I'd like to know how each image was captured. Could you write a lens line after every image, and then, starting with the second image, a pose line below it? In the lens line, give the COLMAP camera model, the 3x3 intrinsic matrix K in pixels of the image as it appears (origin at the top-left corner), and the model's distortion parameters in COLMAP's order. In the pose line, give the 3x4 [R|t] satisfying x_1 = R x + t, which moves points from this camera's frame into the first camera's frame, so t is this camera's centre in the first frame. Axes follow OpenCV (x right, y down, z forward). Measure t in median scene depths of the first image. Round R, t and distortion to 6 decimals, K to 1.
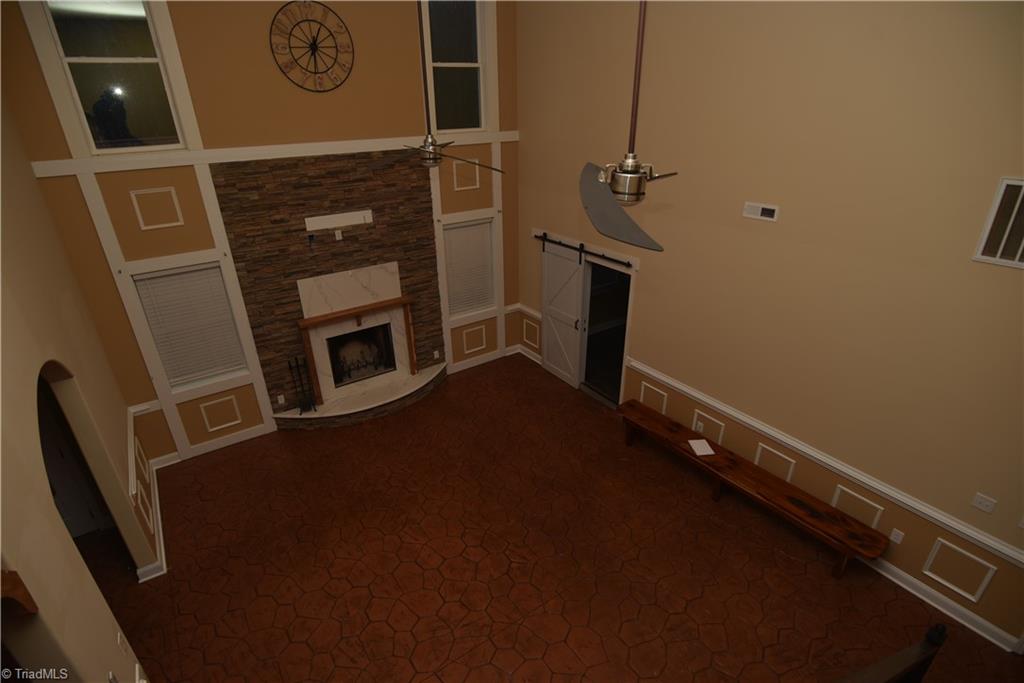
lens RADIAL K [[500.7, 0, 510.5], [0, 500.7, 352.3], [0, 0, 1]] dist [-0.022943, 0.000590]
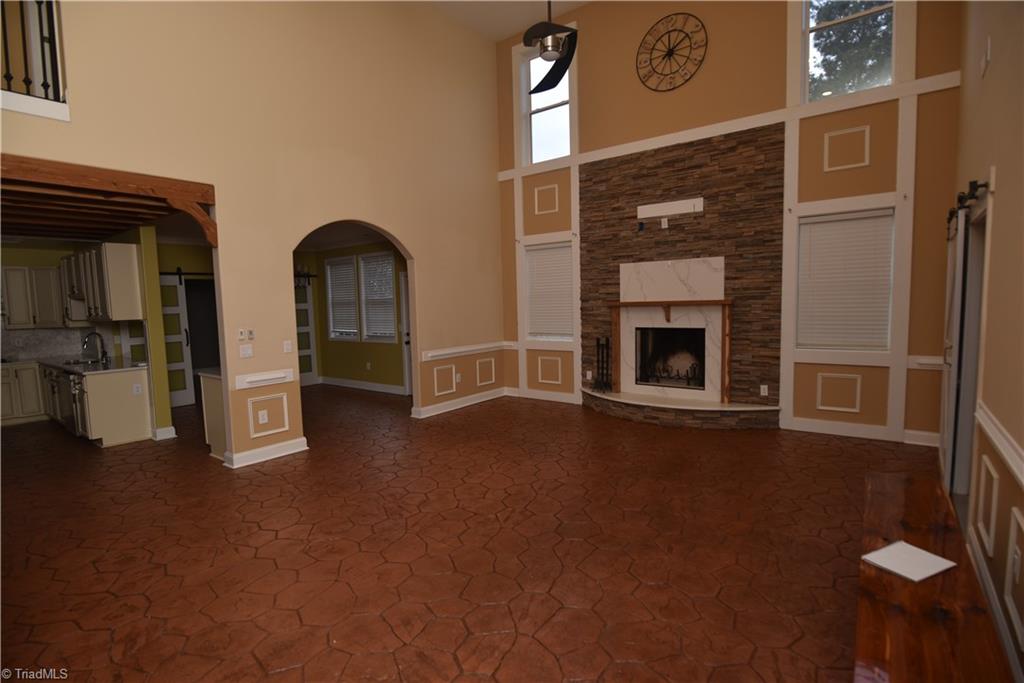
lens RADIAL K [[500.7, 0, 511.2], [0, 500.7, 348.3], [0, 0, 1]] dist [-0.022943, 0.000590]
pose [[0.304599, 0.097426, -0.947485, 0.530753], [-0.406280, 0.913010, -0.036730, 0.155702], [0.861485, 0.396132, 0.317685, 0.508948]]
